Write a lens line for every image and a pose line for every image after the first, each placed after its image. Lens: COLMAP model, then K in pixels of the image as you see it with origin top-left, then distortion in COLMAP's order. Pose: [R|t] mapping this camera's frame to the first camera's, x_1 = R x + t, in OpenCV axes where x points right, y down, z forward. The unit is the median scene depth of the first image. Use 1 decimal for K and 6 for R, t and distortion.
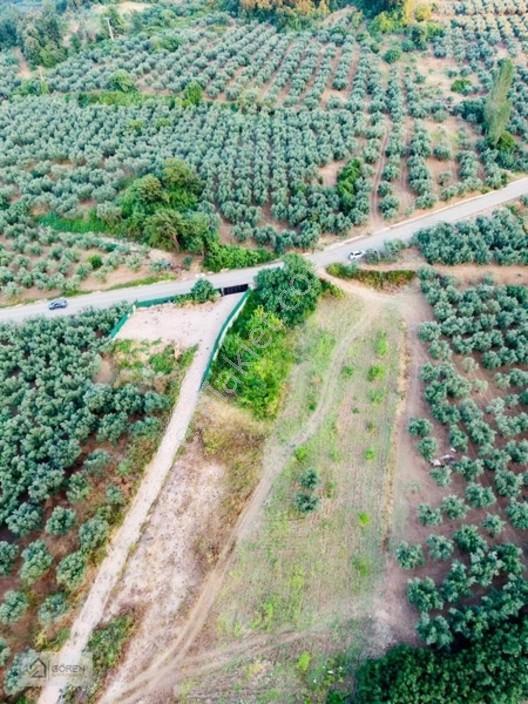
lens RADIAL K [[470.9, 0, 263.7], [0, 470.9, 351.7], [0, 0, 1]] dist [0.026419, -0.027179]
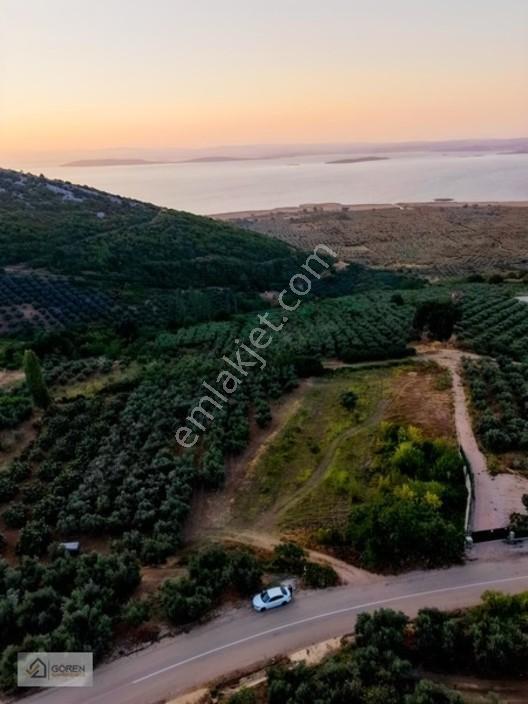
lens RADIAL K [[470.9, 0, 266.5], [0, 470.9, 352.4], [0, 0, 1]] dist [0.026419, -0.027179]
pose [[-0.997904, 0.016661, 0.062533, 0.257236], [0.063324, 0.450576, 0.890489, -1.131217], [-0.013339, 0.892583, -0.450686, 1.526679]]
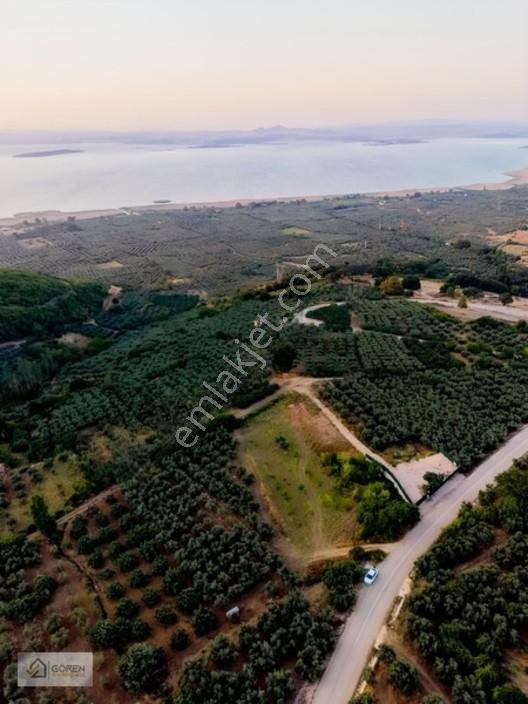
lens RADIAL K [[470.9, 0, 266.3], [0, 470.9, 352.4], [0, 0, 1]] dist [0.026419, -0.027179]
pose [[-0.859898, 0.230886, -0.455265, 1.051049], [-0.315024, 0.461747, 0.829186, -1.683282], [0.401665, 0.856435, -0.324321, 1.299307]]
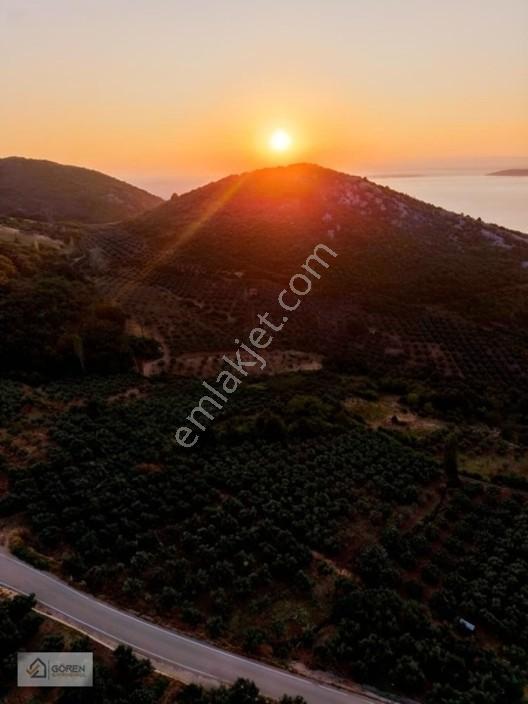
lens RADIAL K [[470.9, 0, 268.2], [0, 470.9, 353.6], [0, 0, 1]] dist [0.026419, -0.027179]
pose [[-0.665683, -0.248500, 0.703643, 0.339603], [0.501896, 0.548701, 0.668601, -1.680614], [-0.552237, 0.798232, -0.240540, 1.475209]]
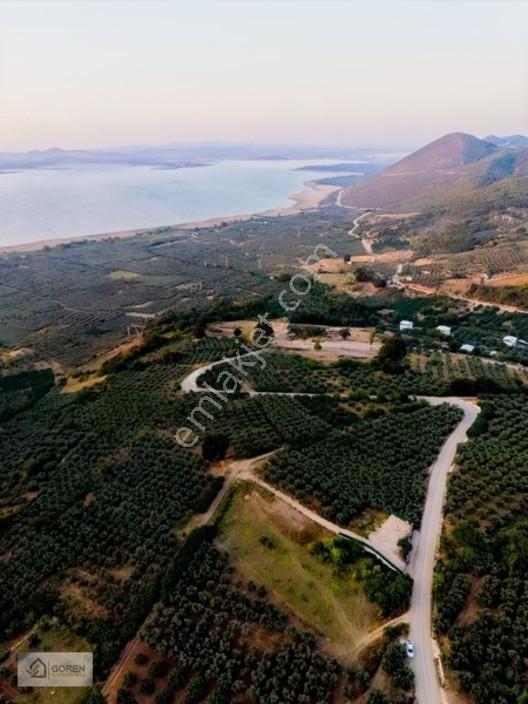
lens RADIAL K [[470.9, 0, 265.4], [0, 470.9, 353.2], [0, 0, 1]] dist [0.026419, -0.027179]
pose [[-0.581818, 0.335888, -0.740720, 1.573952], [-0.509691, 0.559136, 0.653897, -1.839161], [0.633800, 0.757988, -0.154116, 0.612627]]
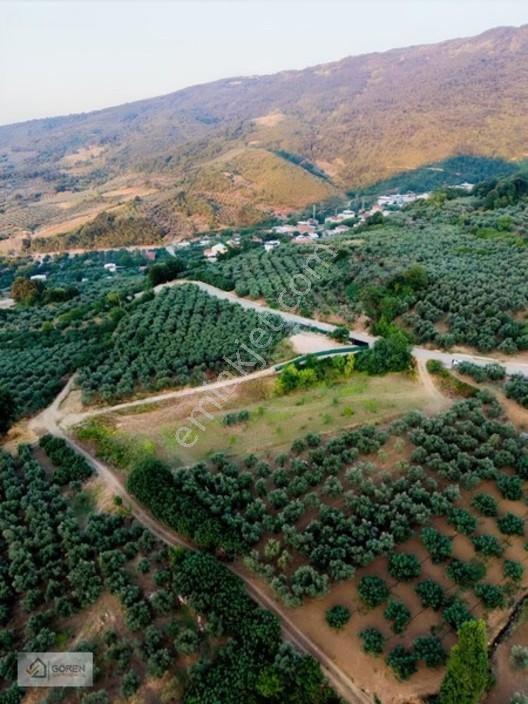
lens RADIAL K [[470.9, 0, 266.5], [0, 470.9, 350.8], [0, 0, 1]] dist [0.026419, -0.027179]
pose [[0.431748, 0.353837, -0.829694, 1.419431], [-0.559871, 0.826327, 0.061061, -0.062501], [0.707204, 0.438159, 0.554869, 0.039852]]
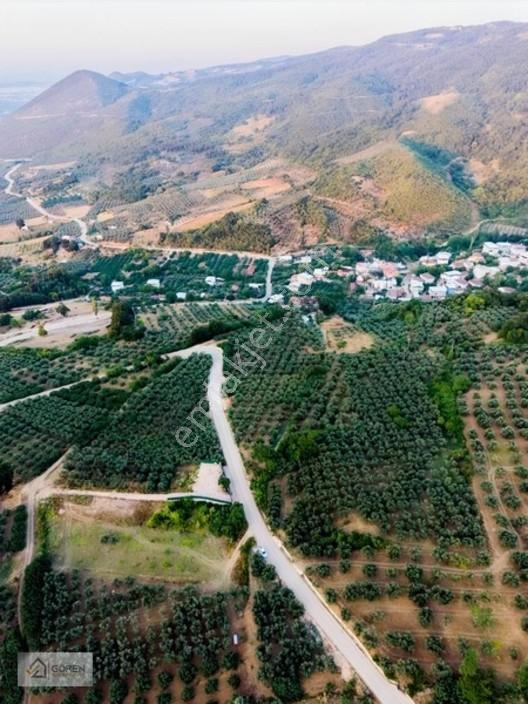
lens RADIAL K [[470.9, 0, 266.6], [0, 470.9, 352.5], [0, 0, 1]] dist [0.026419, -0.027179]
pose [[0.062321, 0.504925, -0.860911, 1.823918], [-0.642046, 0.680694, 0.352750, -1.830265], [0.764129, 0.530761, 0.366607, 0.161739]]
